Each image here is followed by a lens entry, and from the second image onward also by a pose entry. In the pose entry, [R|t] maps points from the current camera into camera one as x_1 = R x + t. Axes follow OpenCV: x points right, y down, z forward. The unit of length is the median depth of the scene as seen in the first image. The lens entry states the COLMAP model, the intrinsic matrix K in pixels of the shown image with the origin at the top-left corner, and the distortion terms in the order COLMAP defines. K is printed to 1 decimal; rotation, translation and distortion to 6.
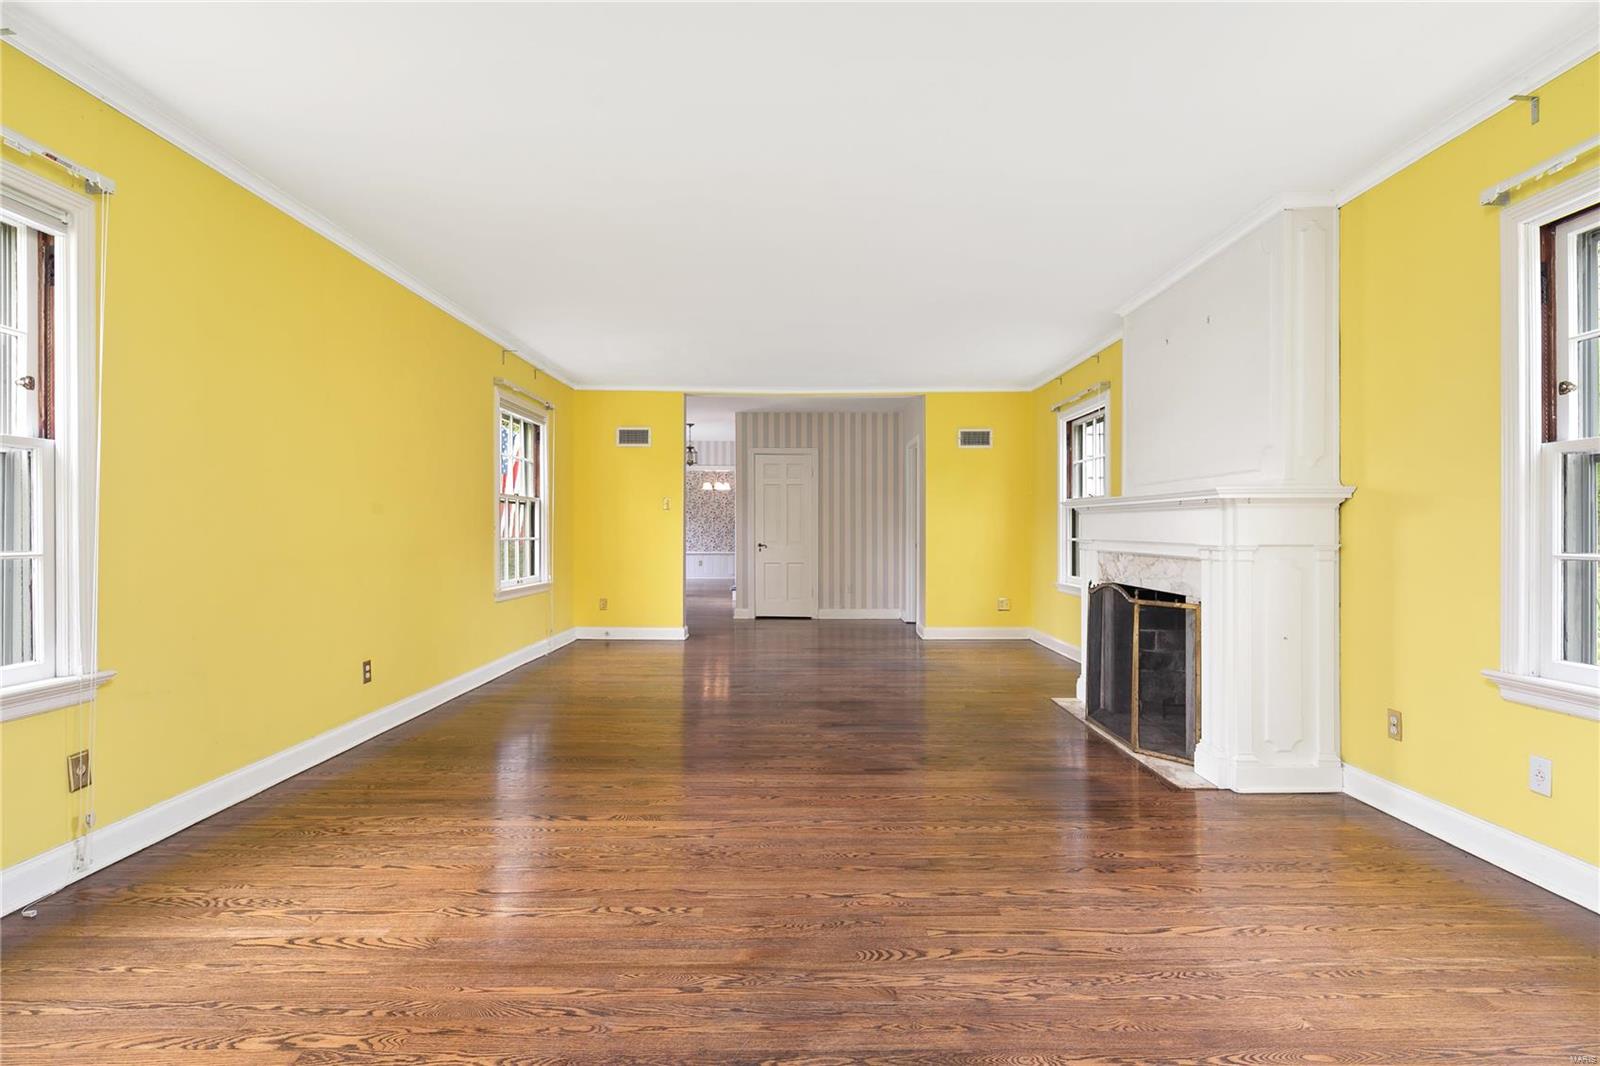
lens RADIAL K [[782.9, 0, 808.1], [0, 782.9, 522.8], [0, 0, 1]] dist [0.002218, -0.000027]
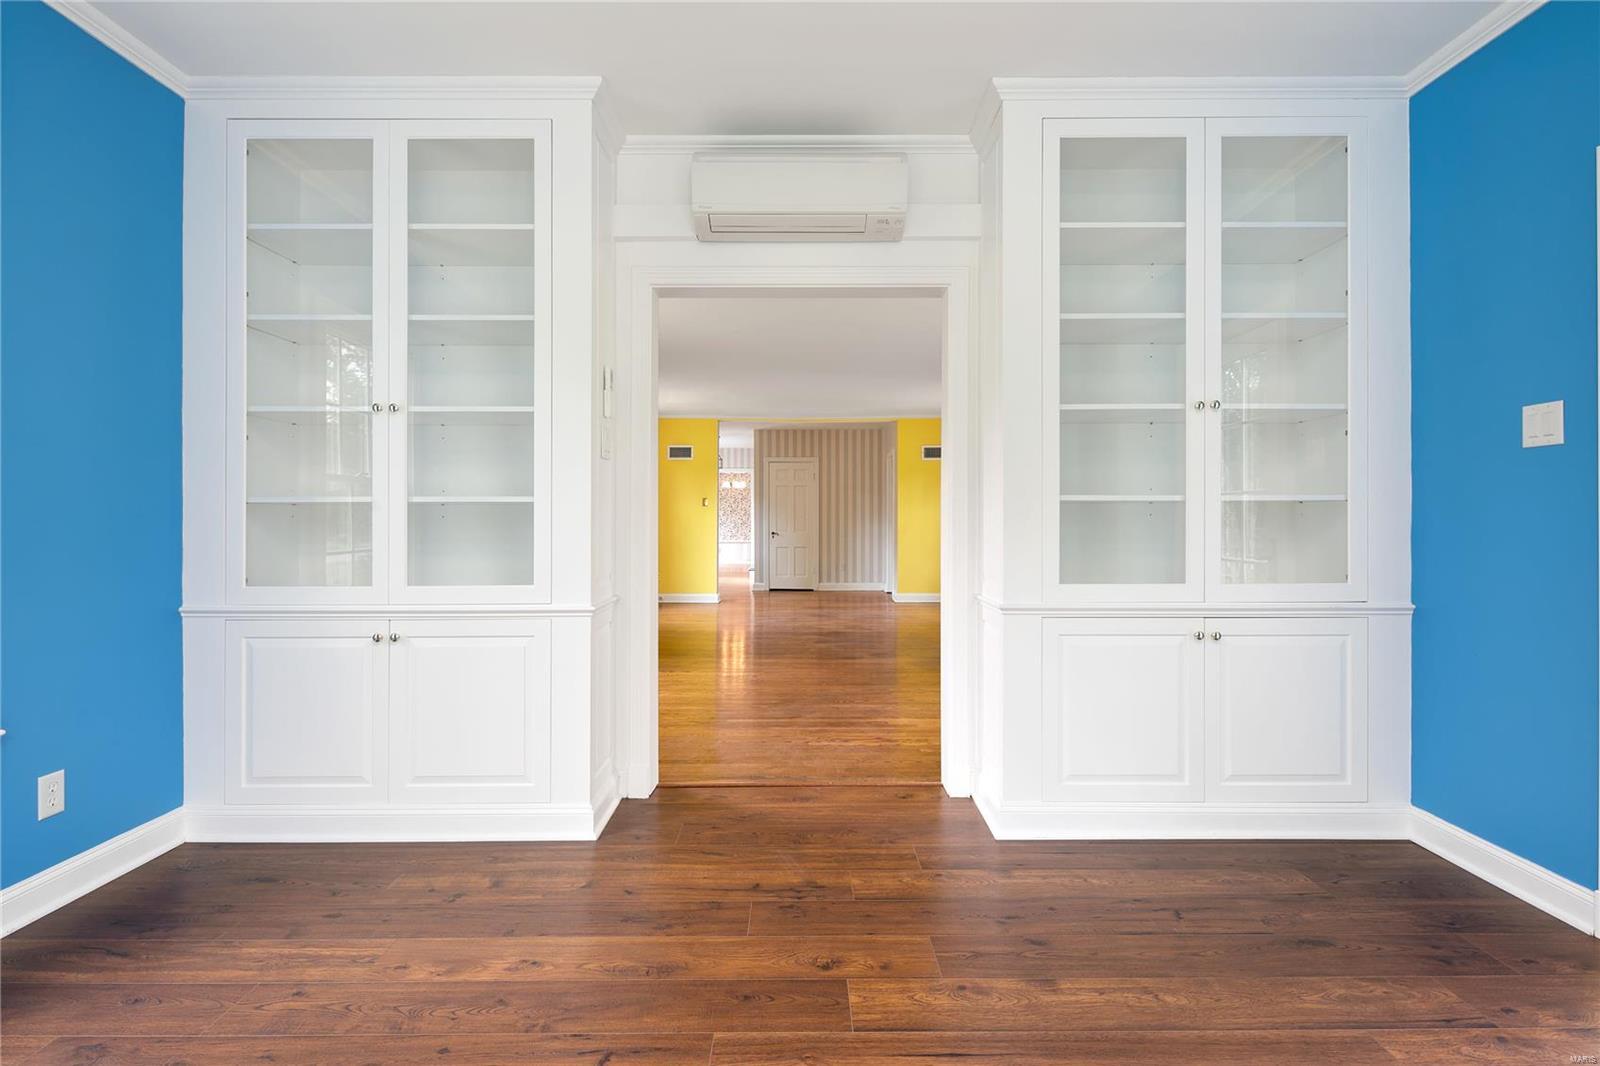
lens RADIAL K [[782.9, 0, 808.1], [0, 782.9, 522.8], [0, 0, 1]] dist [0.002218, -0.000027]
pose [[0.999949, -0.001138, -0.010050, 0.008333], [0.001242, 0.999945, 0.010392, -0.001978], [0.010038, -0.010404, 0.999895, -0.278081]]
